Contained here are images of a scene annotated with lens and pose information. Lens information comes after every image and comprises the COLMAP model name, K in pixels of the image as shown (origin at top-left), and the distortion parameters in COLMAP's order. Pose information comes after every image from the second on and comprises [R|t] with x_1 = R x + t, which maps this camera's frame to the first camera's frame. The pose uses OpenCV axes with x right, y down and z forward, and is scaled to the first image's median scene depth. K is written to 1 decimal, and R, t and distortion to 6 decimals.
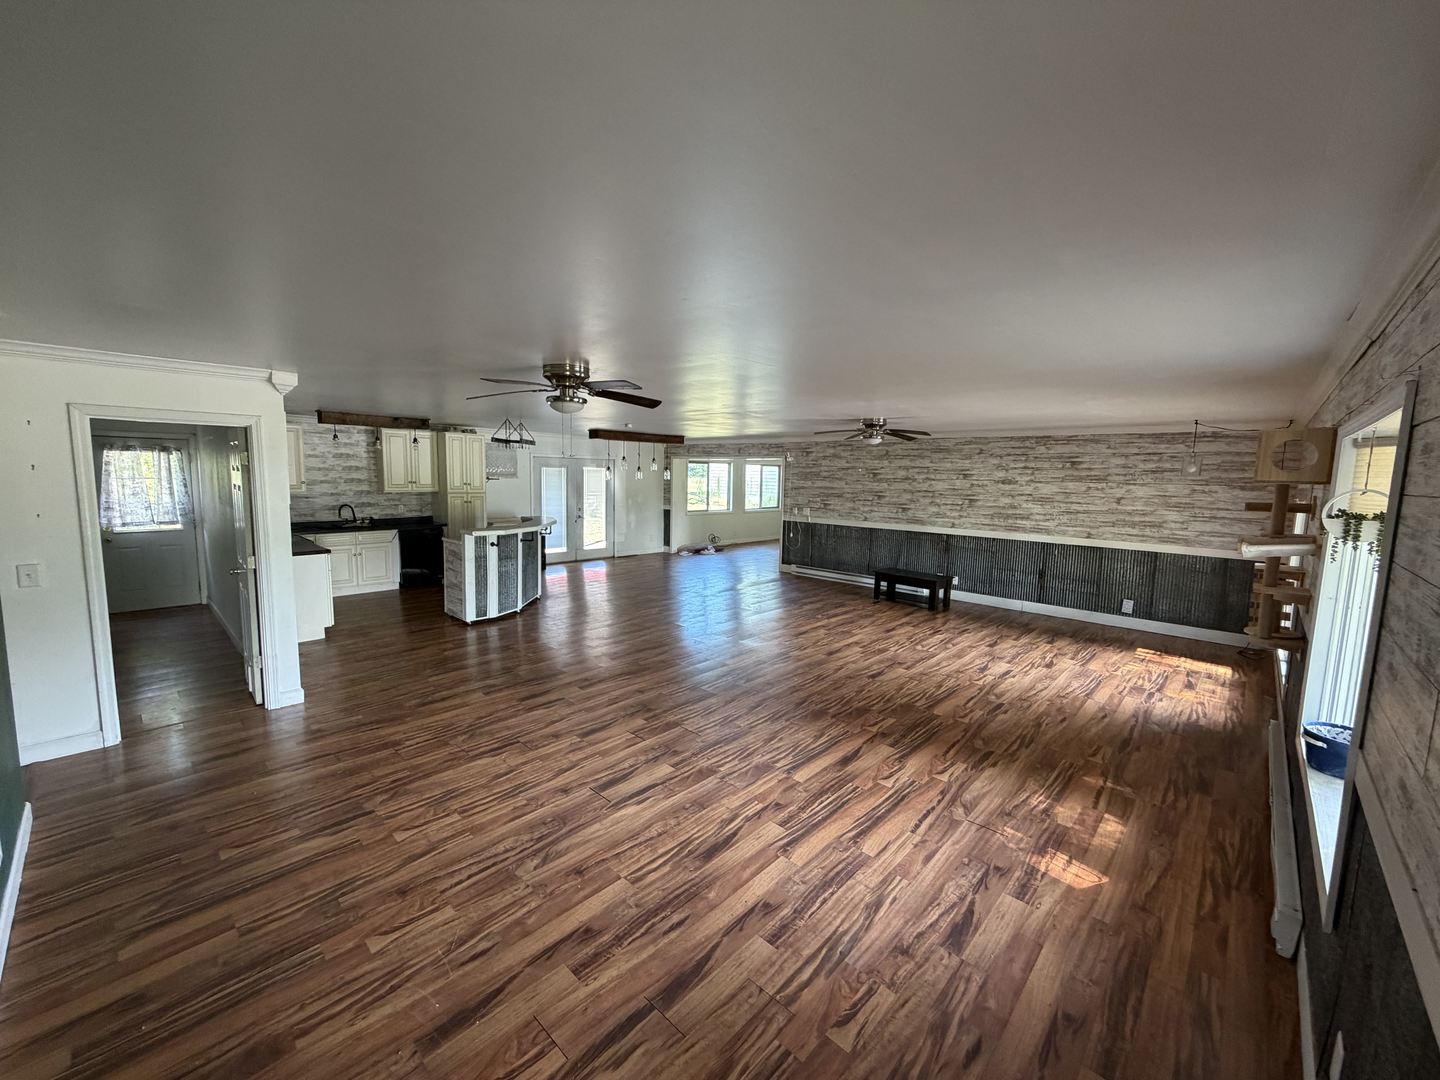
lens RADIAL K [[579.3, 0, 716.9], [0, 579.3, 536.8], [0, 0, 1]] dist [-0.001261, -0.000068]
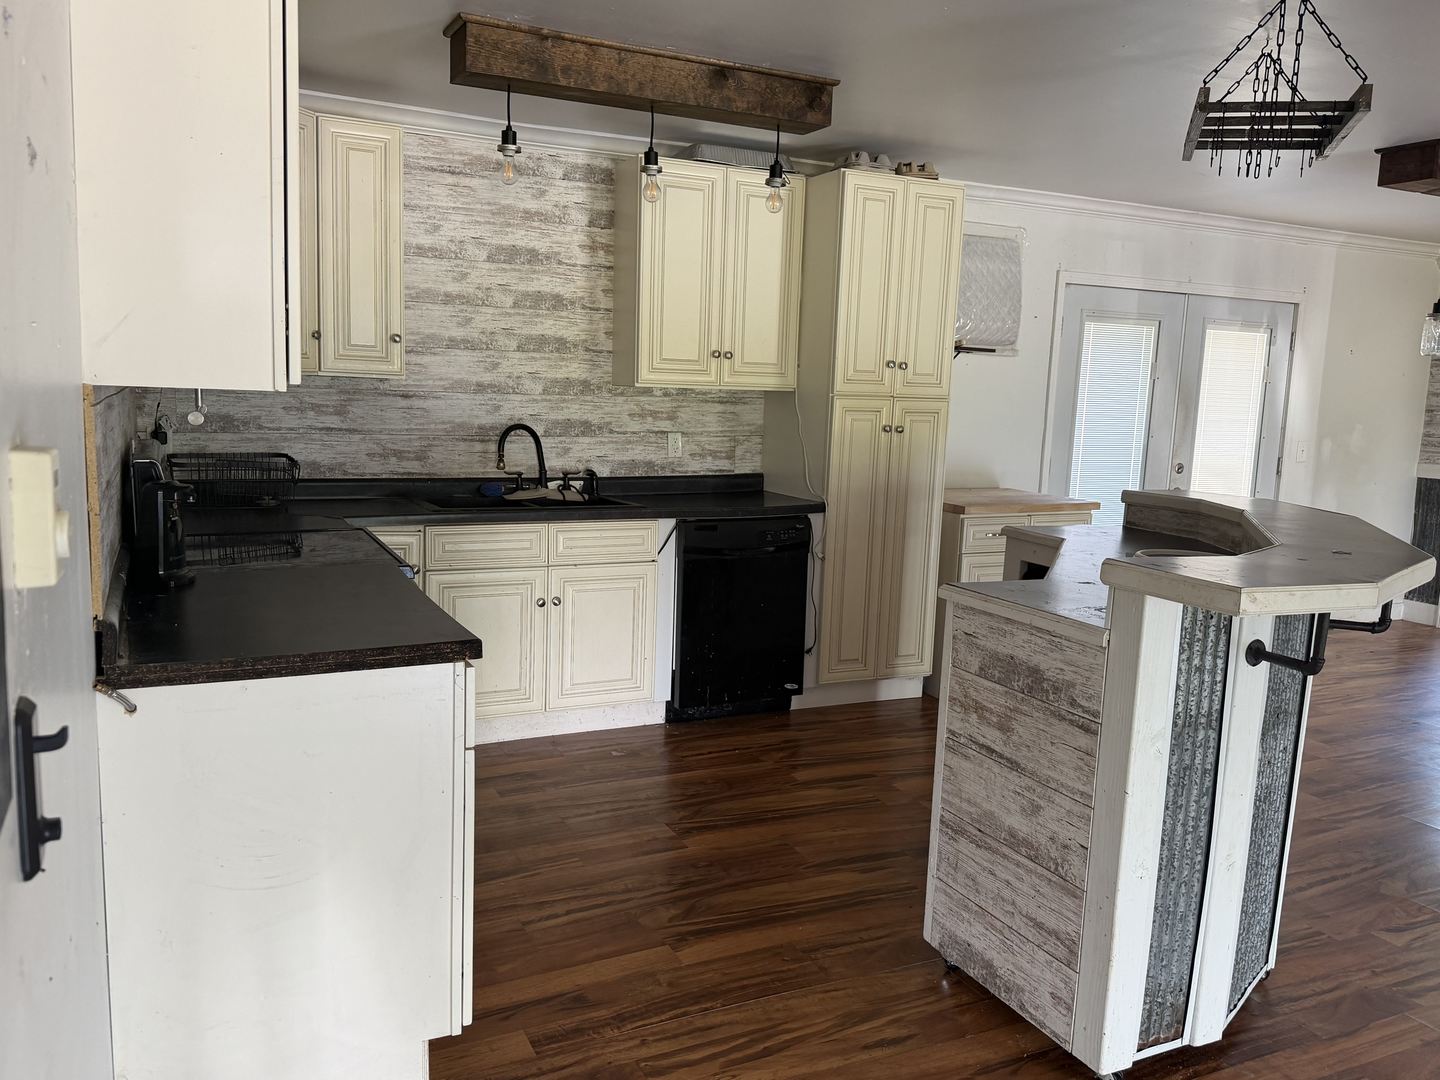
lens RADIAL K [[1135.4, 0, 720.5], [0, 1135.4, 543.2], [0, 0, 1]] dist [0.068287, 0.001286]
pose [[0.934085, 0.061559, -0.351704, -0.331500], [-0.055081, 0.998078, 0.028405, -0.017169], [0.352776, -0.007160, 0.935680, 0.484865]]
